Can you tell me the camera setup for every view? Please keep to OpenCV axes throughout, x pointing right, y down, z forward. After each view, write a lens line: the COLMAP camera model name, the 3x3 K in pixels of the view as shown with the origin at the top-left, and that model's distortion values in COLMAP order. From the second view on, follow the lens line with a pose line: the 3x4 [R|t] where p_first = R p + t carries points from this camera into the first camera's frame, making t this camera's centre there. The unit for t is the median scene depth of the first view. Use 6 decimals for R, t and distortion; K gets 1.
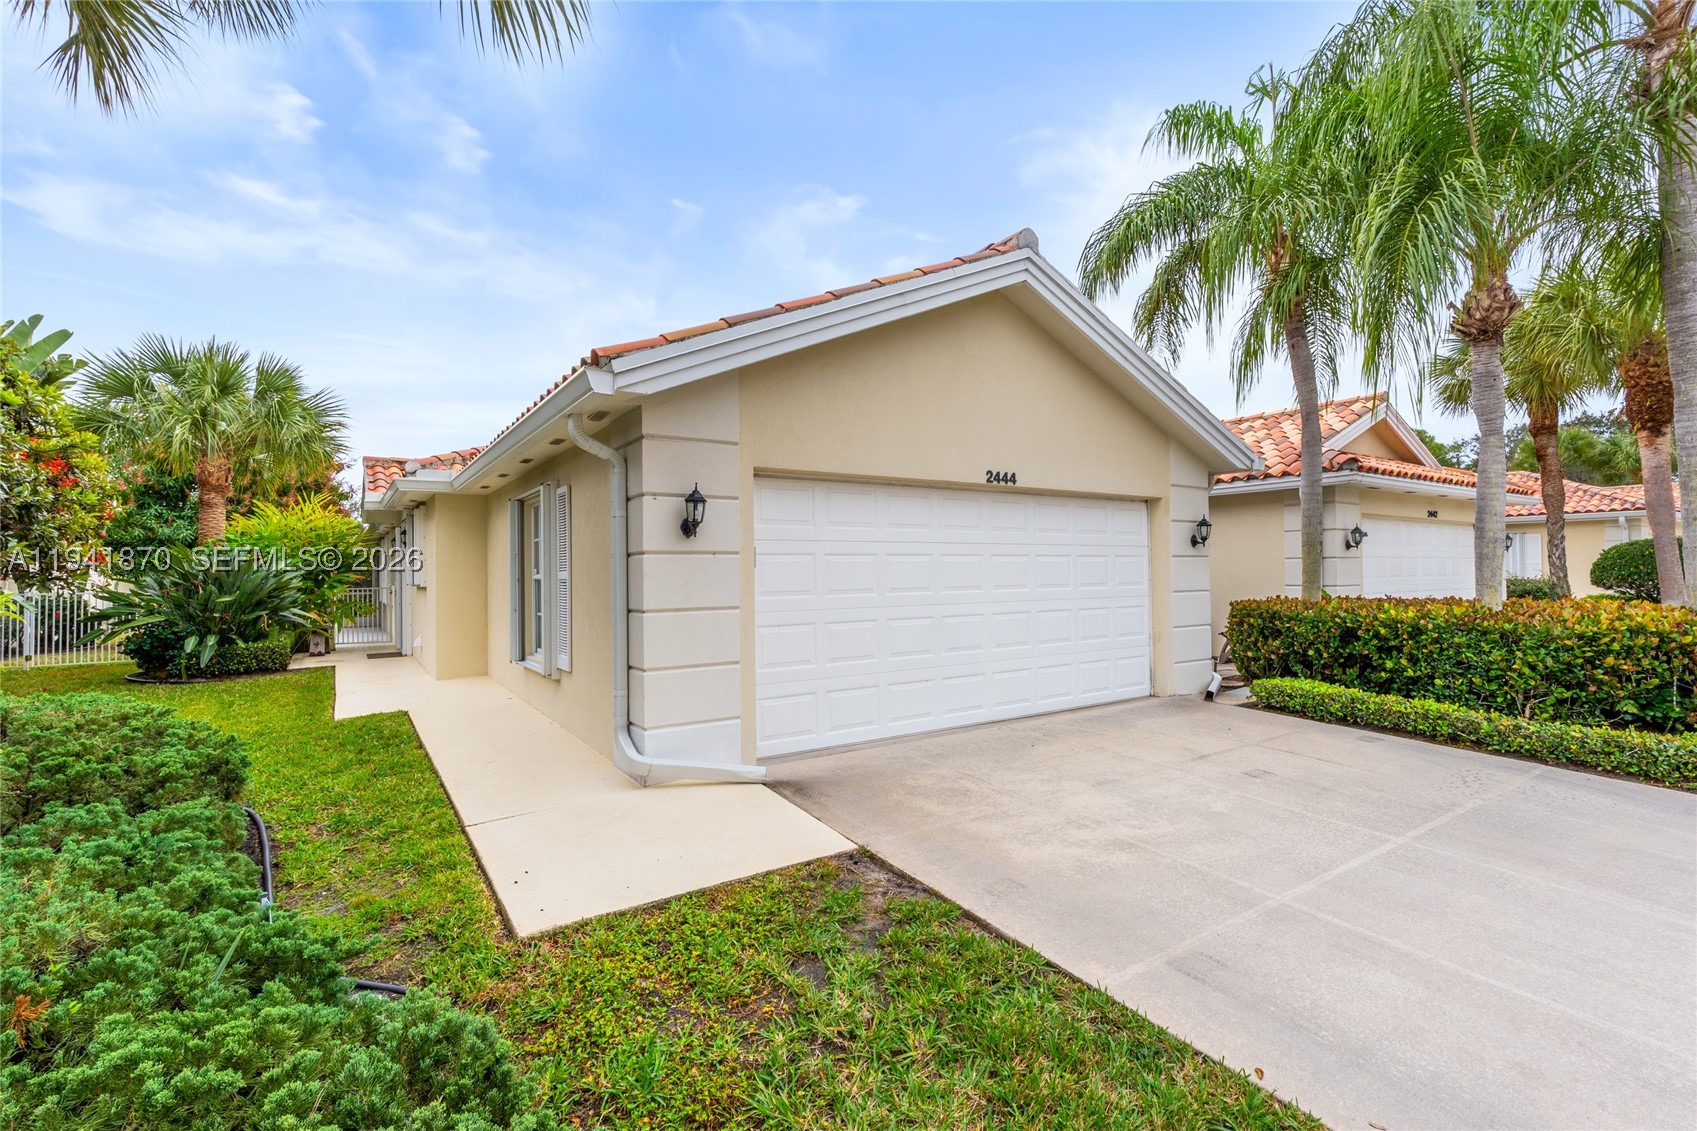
lens RADIAL K [[773.0, 0, 848.5], [0, 773.0, 565.5], [0, 0, 1]] dist [-0.002381, -0.001266]
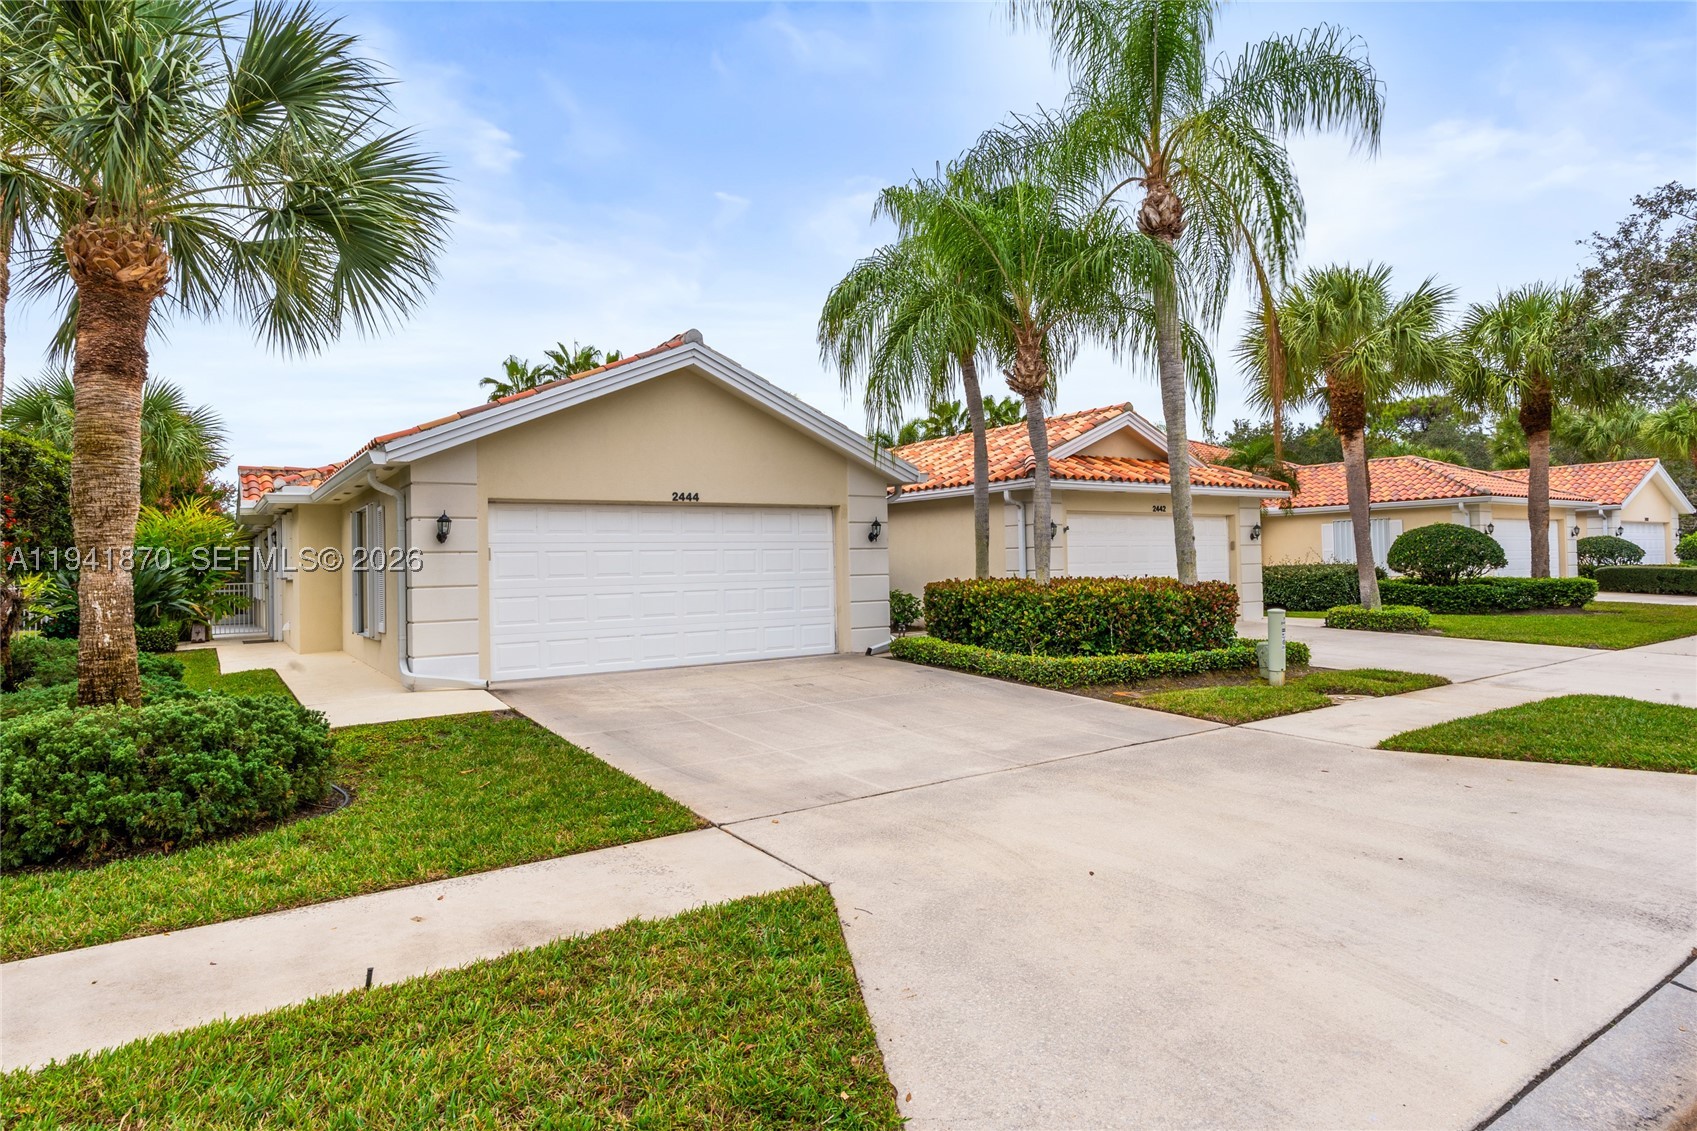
lens RADIAL K [[981.7, 0, 872.2], [0, 981.7, 550.6], [0, 0, 1]] dist [-0.004399, -0.001864]
pose [[0.999791, -0.010732, 0.017383, 0.430265], [0.010834, 0.999925, -0.005765, 0.001413], [-0.017320, 0.005952, 0.999832, -0.707551]]
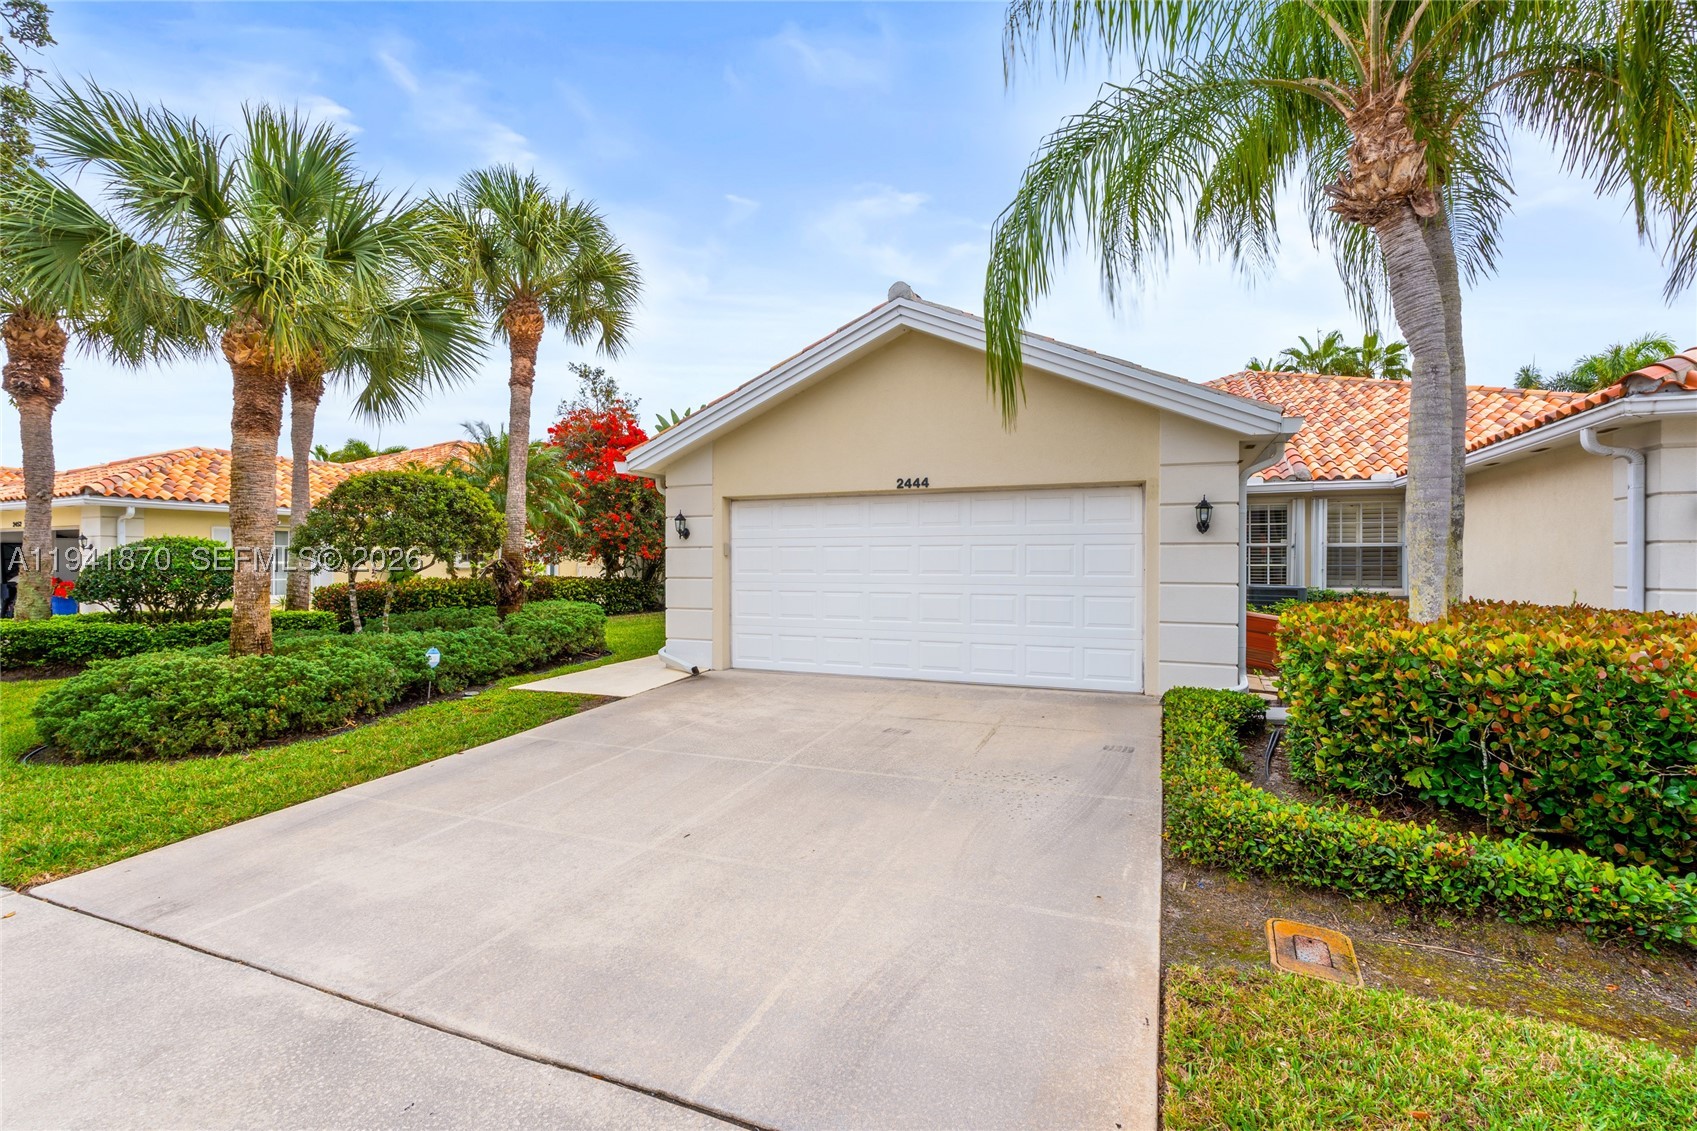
lens RADIAL K [[773.0, 0, 848.5], [0, 773.0, 565.5], [0, 0, 1]] dist [-0.002381, -0.001266]
pose [[0.557160, 0.015084, -0.830268, 0.975365], [0.001930, 0.999809, 0.019459, -0.004973], [0.830403, -0.012444, 0.557024, 0.188249]]
